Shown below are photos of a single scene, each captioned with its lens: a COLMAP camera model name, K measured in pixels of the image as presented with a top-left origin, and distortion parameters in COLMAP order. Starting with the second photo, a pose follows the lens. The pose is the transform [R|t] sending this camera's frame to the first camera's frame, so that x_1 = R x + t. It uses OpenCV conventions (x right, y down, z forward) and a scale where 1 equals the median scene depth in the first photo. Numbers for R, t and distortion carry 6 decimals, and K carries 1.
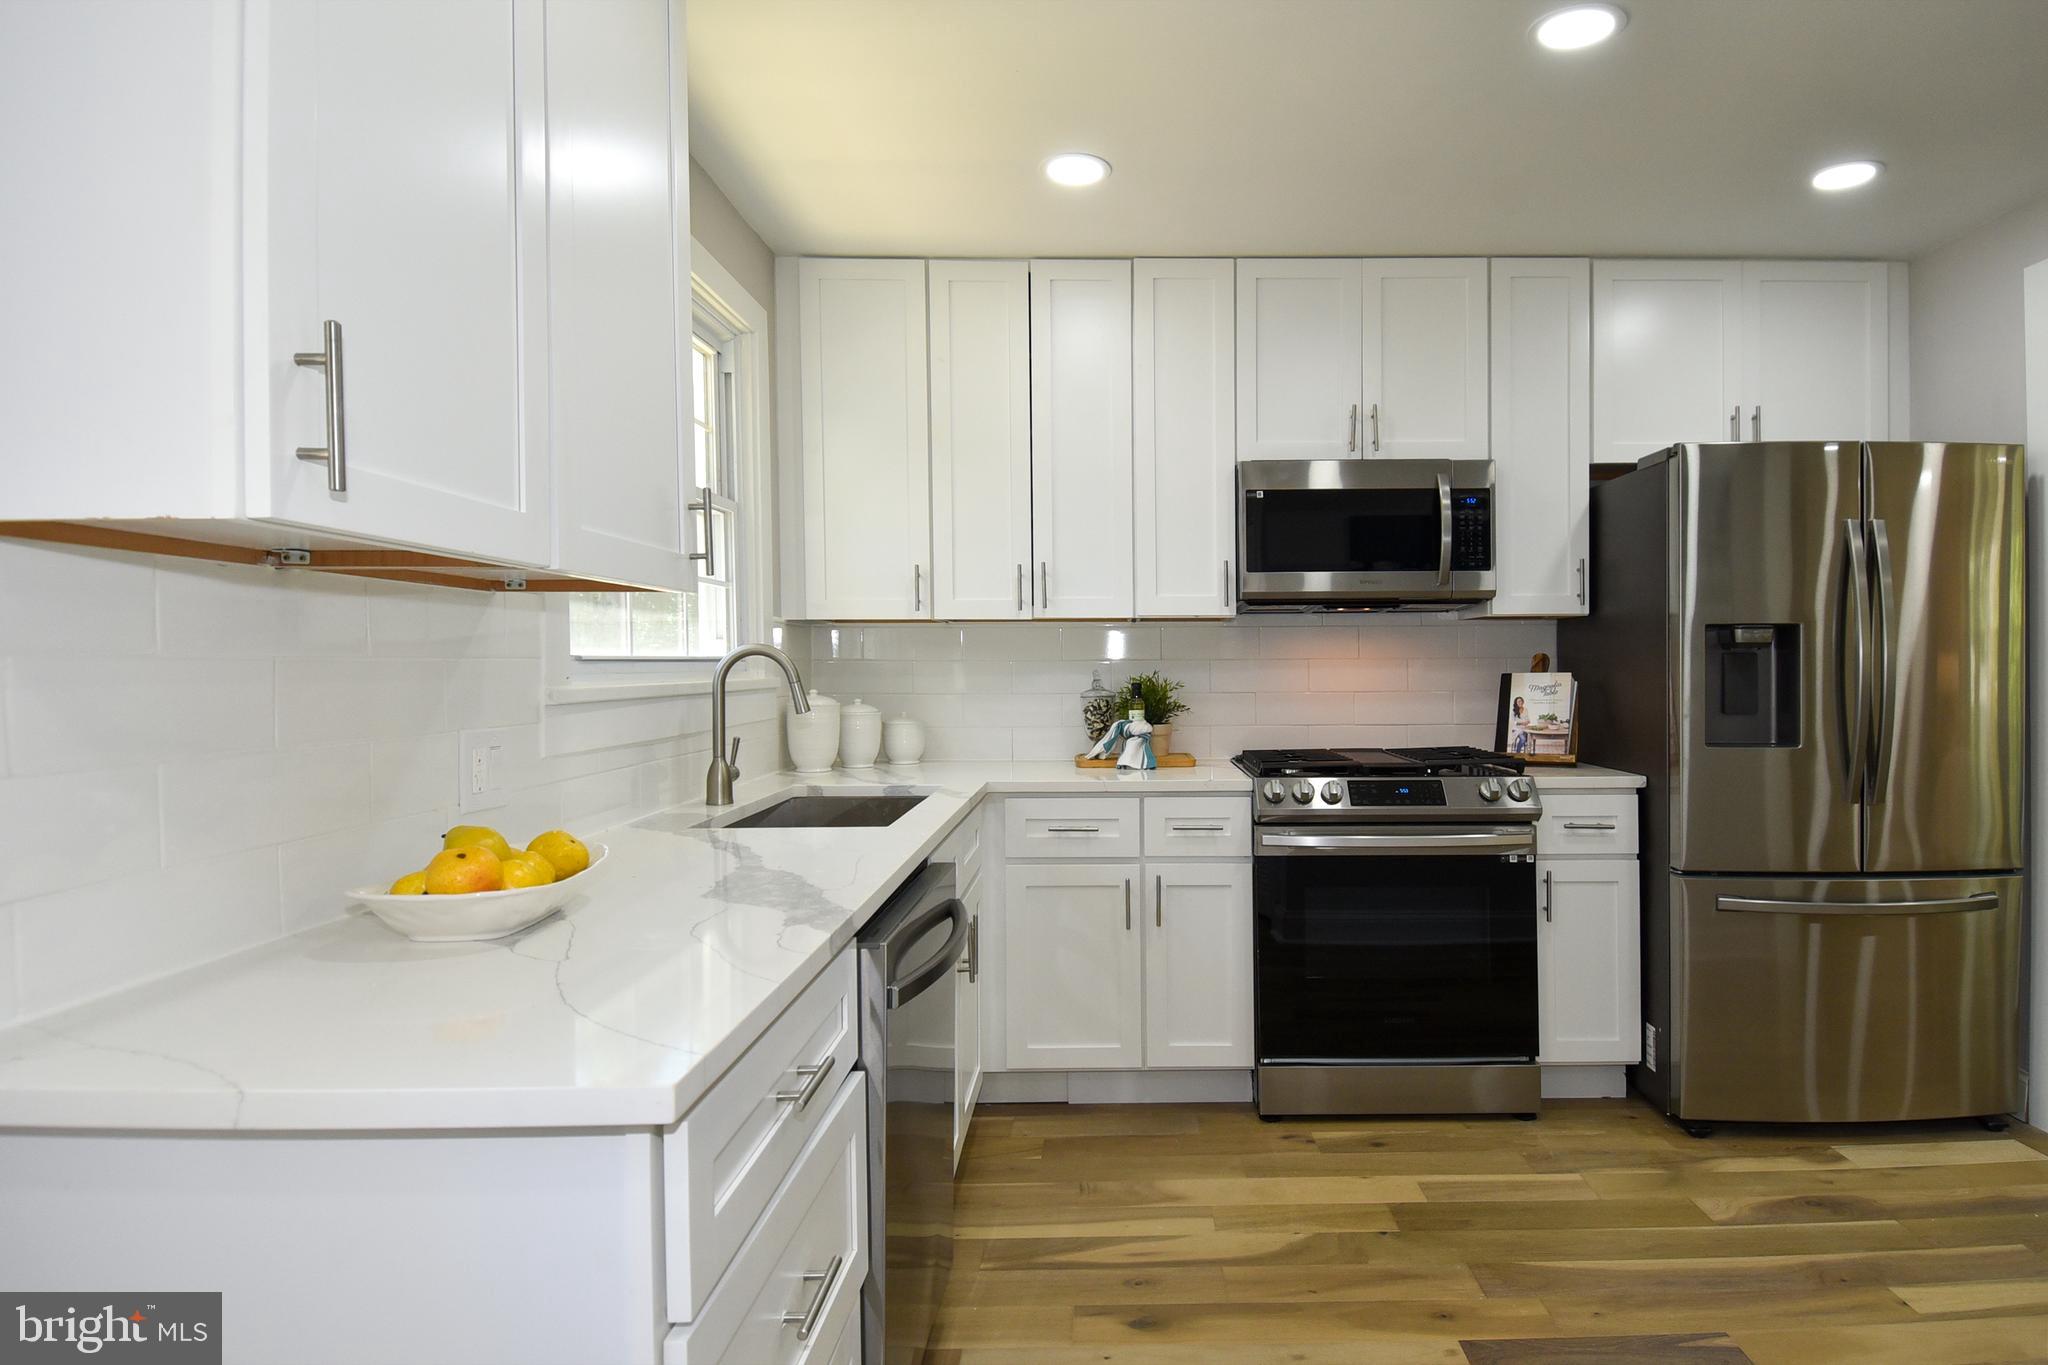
lens RADIAL K [[1102.5, 0, 1054.1], [0, 1102.5, 671.6], [0, 0, 1]] dist [0.050673, -0.045188]
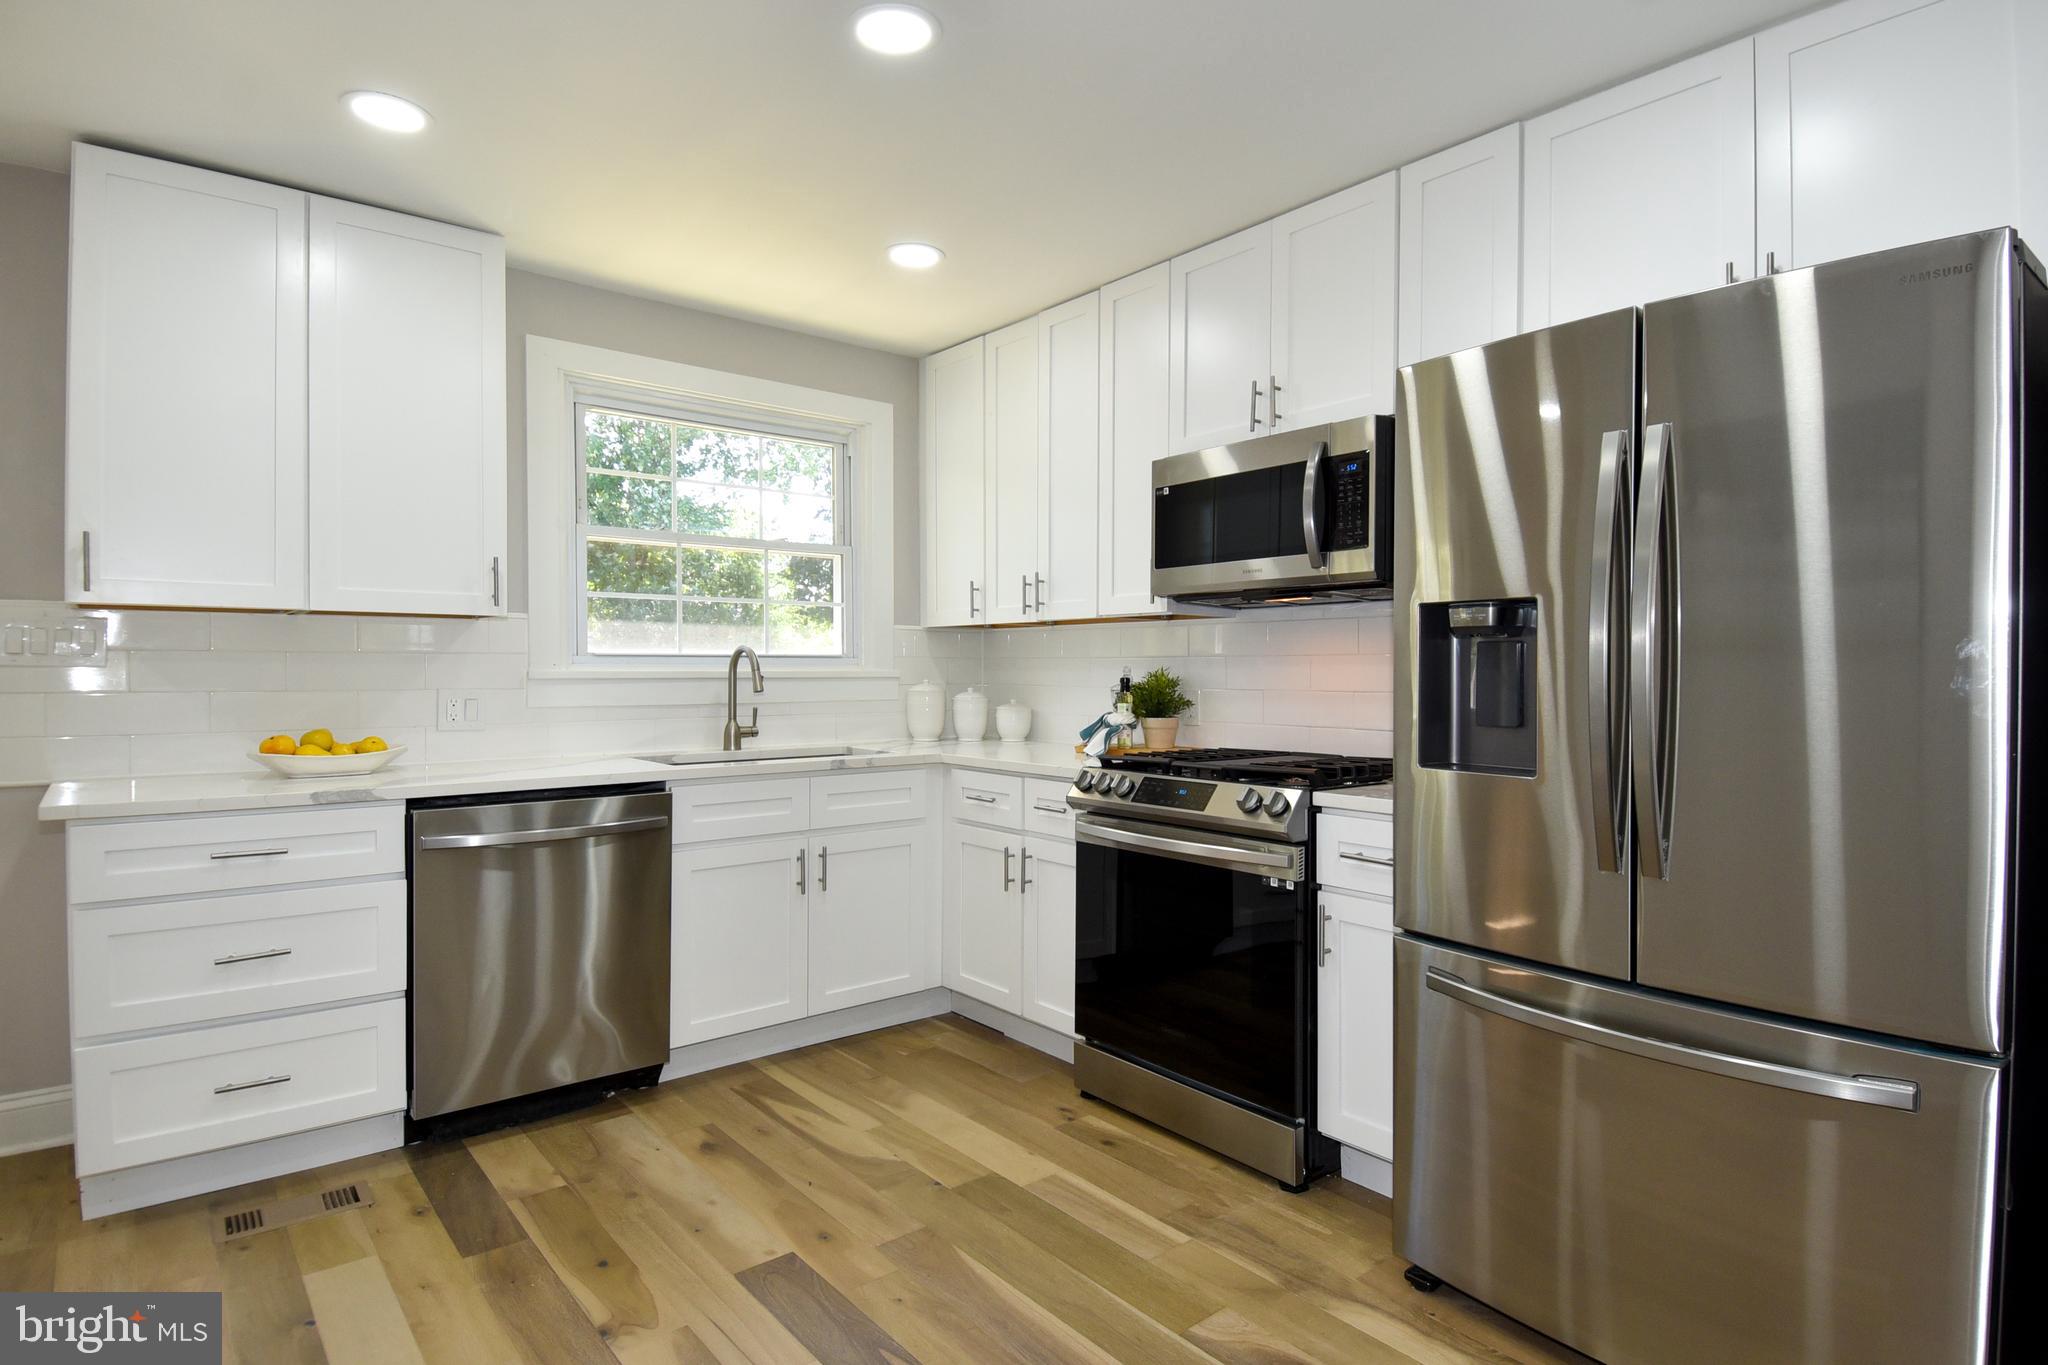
lens RADIAL K [[938.9, 0, 921.7], [0, 938.9, 663.3], [0, 0, 1]] dist [0.008360, -0.001383]
pose [[0.661601, 0.001458, -0.749854, 0.827014], [-0.006872, 0.999968, -0.004119, 0.002520], [0.749824, 0.007878, 0.661590, 0.326265]]
